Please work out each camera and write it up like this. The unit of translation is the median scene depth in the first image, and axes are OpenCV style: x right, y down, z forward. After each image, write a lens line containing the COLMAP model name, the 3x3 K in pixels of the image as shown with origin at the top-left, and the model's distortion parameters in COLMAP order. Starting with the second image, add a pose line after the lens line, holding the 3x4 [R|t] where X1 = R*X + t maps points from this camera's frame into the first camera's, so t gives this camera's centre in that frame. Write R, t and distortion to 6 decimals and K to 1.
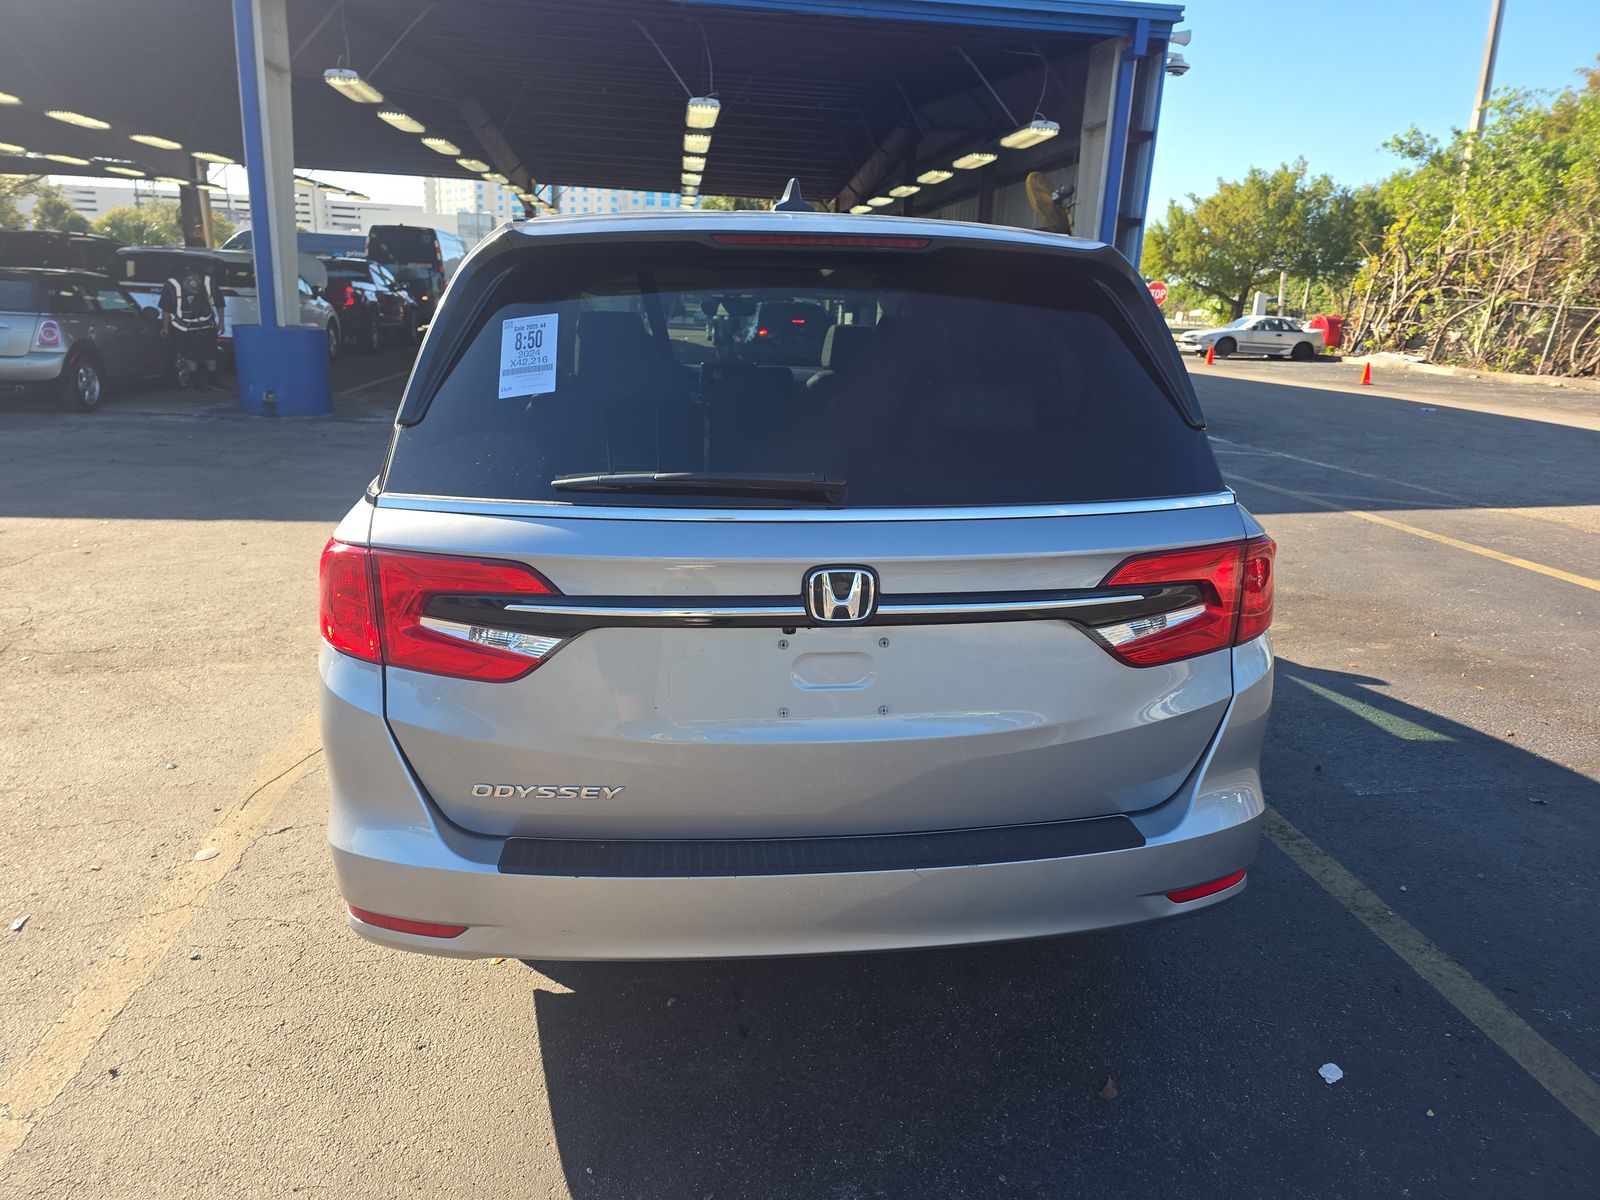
lens RADIAL K [[1077.1, 0, 831.5], [0, 1077.1, 611.5], [0, 0, 1]] dist [0.042478, -0.039002]
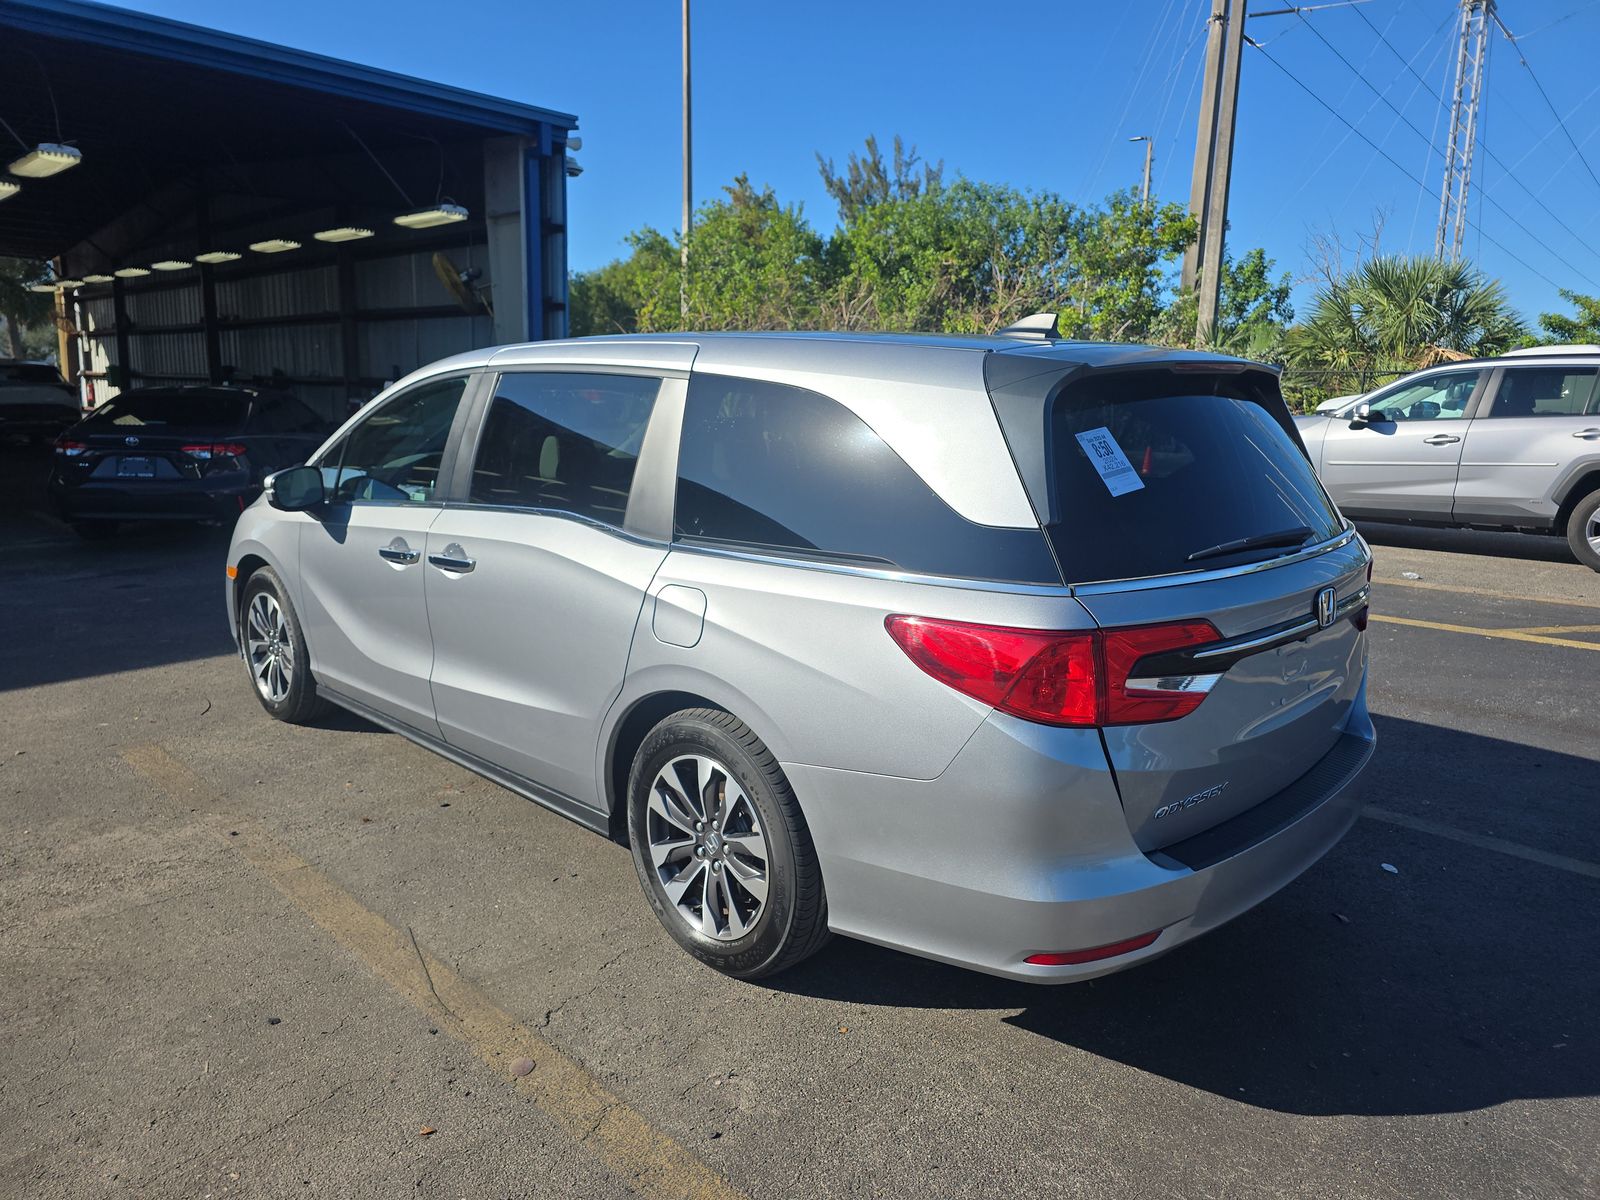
lens RADIAL K [[1077.1, 0, 800.5], [0, 1077.1, 609.8], [0, 0, 1]] dist [0.042478, -0.039002]
pose [[0.780472, -0.145747, 0.607965, -0.113221], [0.182300, 0.983242, 0.001686, -0.011584], [-0.598022, 0.109516, 0.793962, 0.021264]]
